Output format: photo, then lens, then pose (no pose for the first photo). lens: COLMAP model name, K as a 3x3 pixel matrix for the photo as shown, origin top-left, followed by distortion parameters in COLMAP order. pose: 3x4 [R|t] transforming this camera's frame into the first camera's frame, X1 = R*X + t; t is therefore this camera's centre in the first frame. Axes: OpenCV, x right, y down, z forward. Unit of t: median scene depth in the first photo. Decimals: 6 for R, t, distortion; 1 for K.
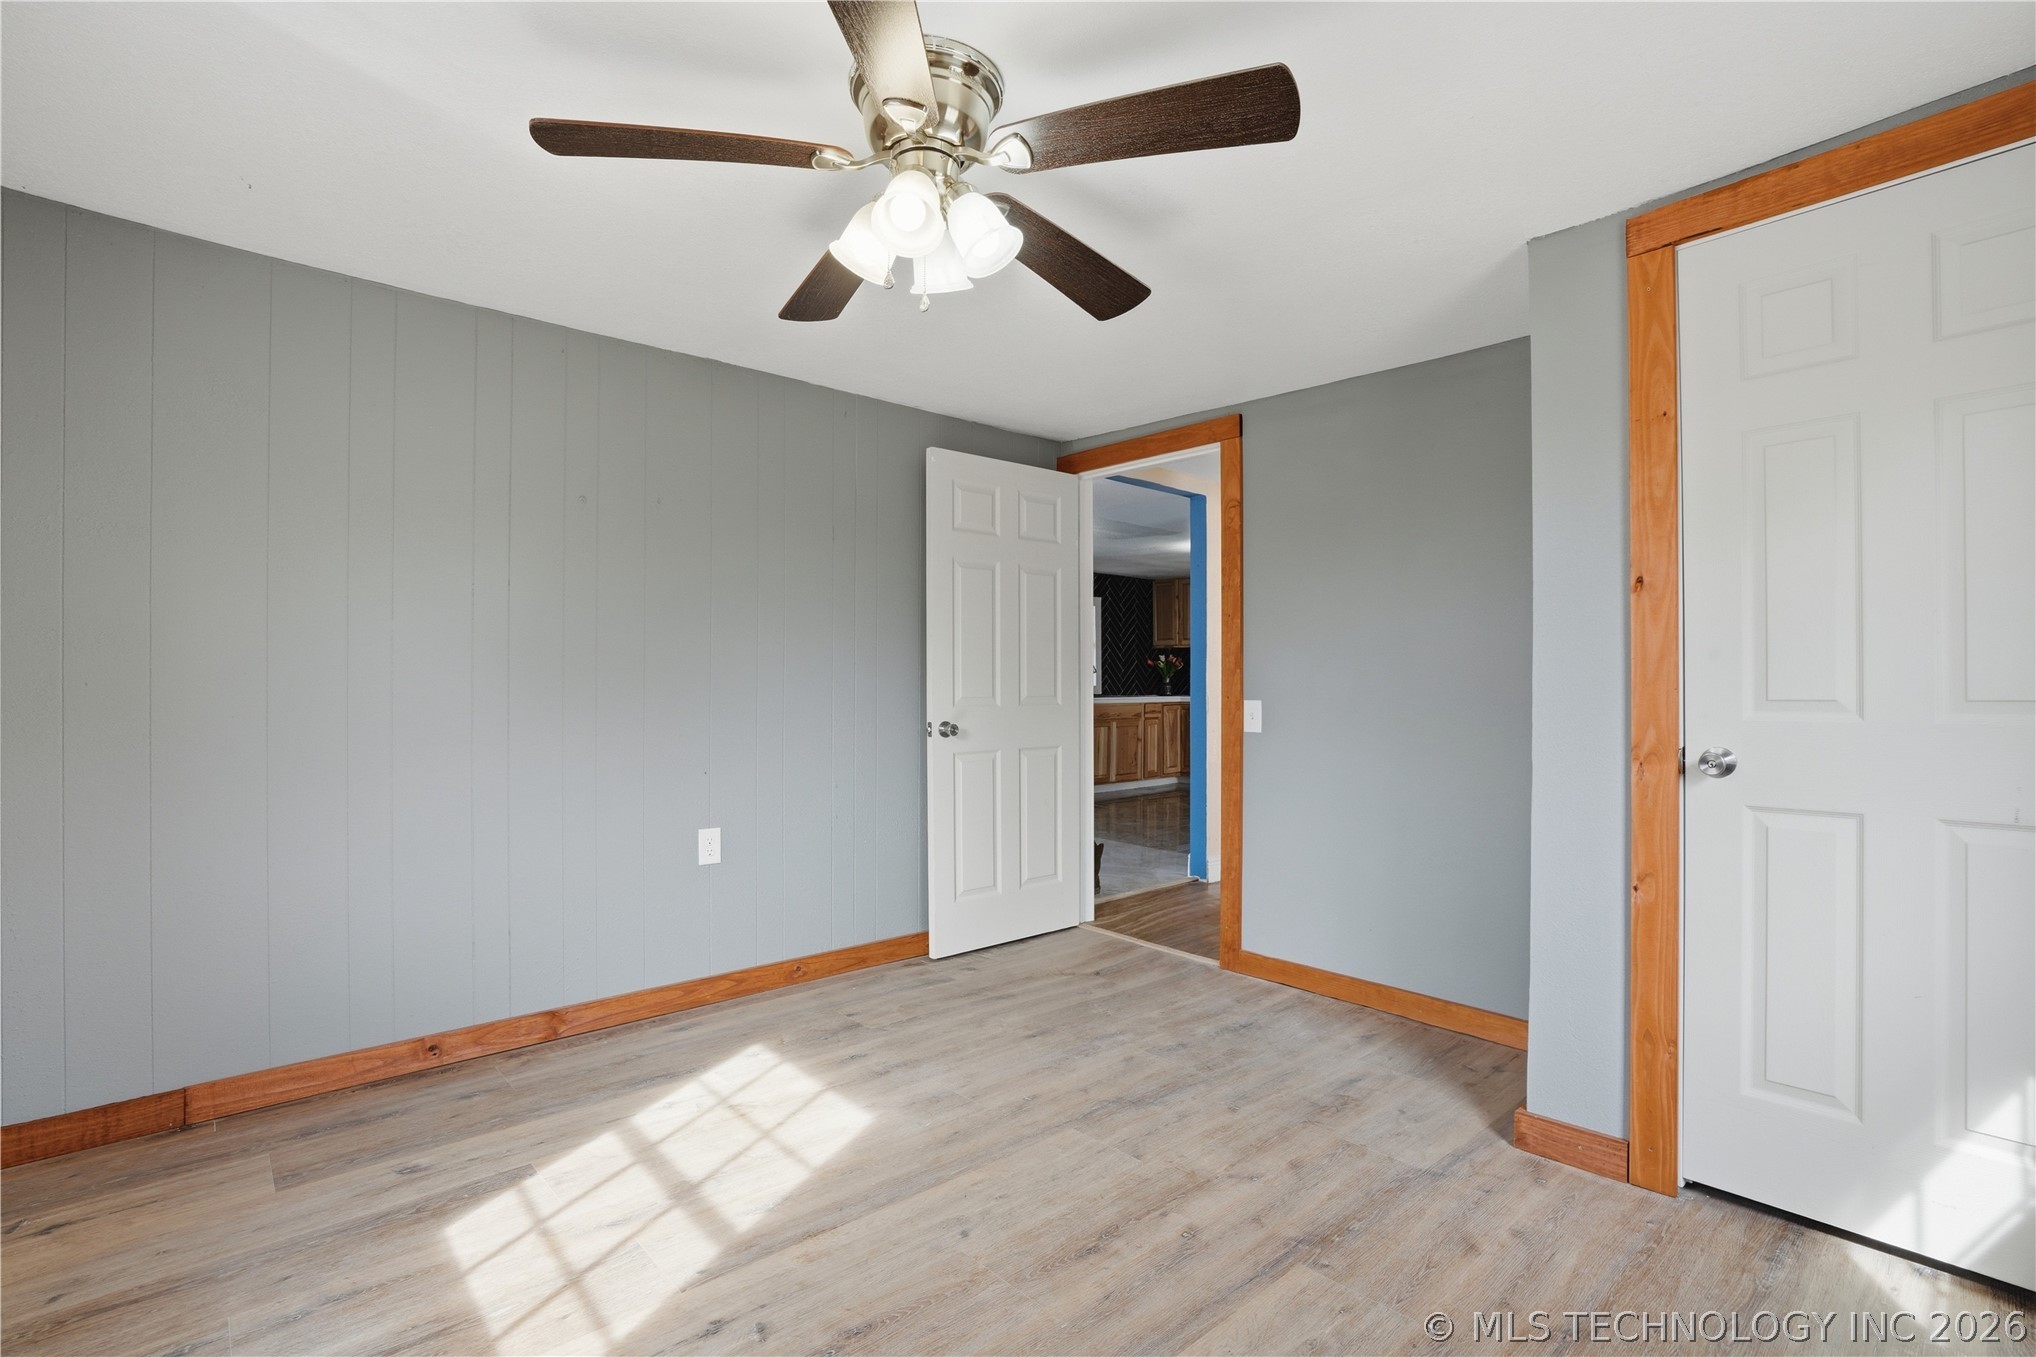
lens RADIAL K [[938.4, 0, 1015.5], [0, 938.4, 682.2], [0, 0, 1]] dist [-0.003798, 0.000106]
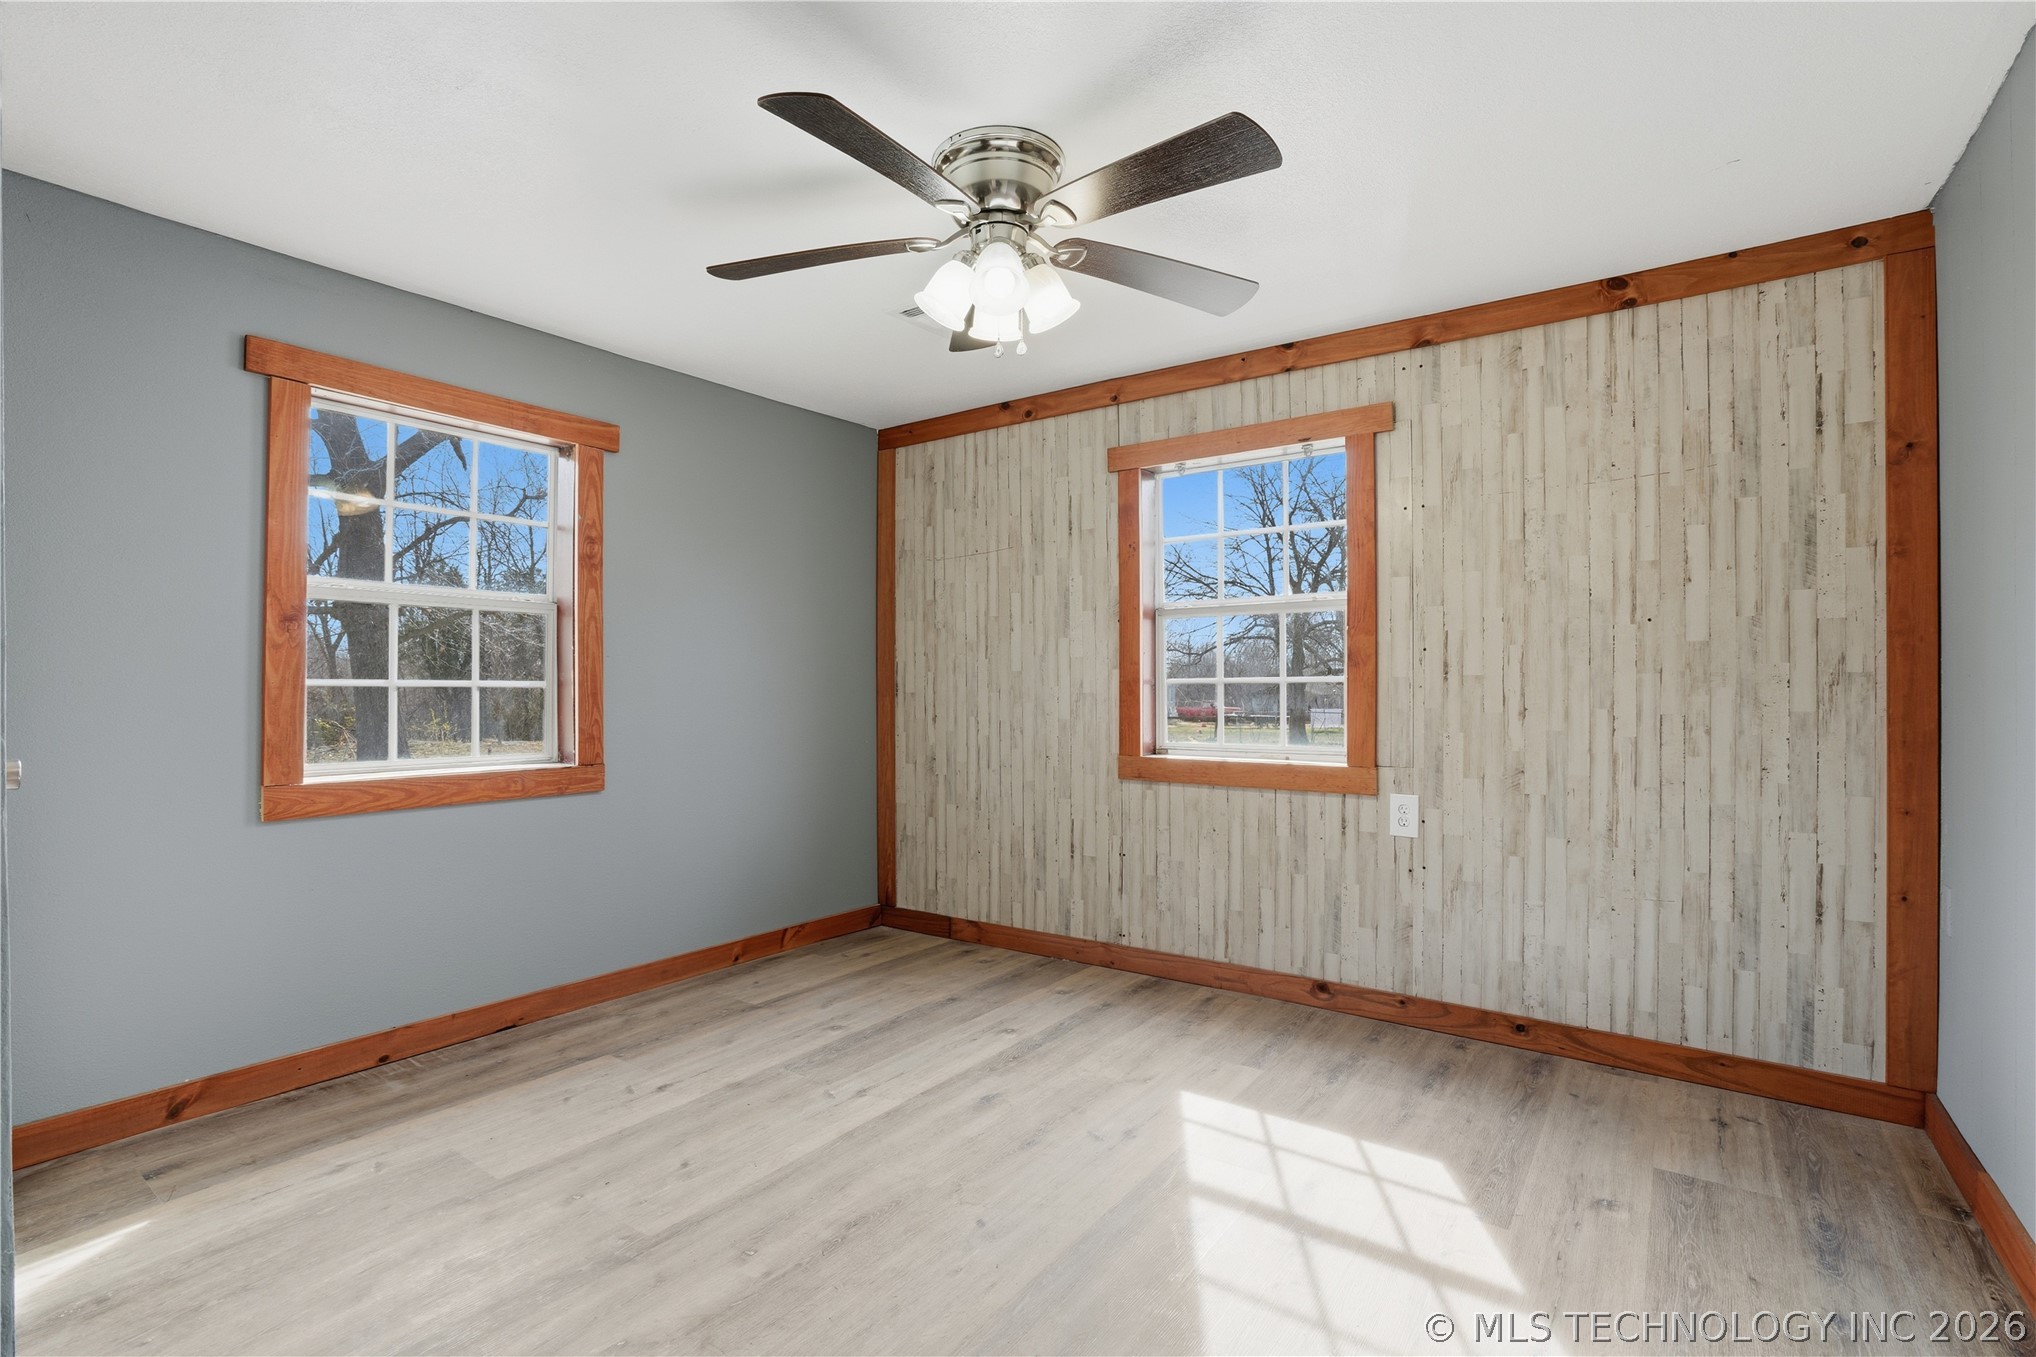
lens RADIAL K [[938.4, 0, 1018.8], [0, 938.4, 683.3], [0, 0, 1]] dist [-0.003798, 0.000106]
pose [[-0.975799, 0.001565, -0.218663, 0.121043], [0.003062, 0.999974, -0.006509, 0.018456], [0.218647, -0.007021, -0.975779, 1.940310]]
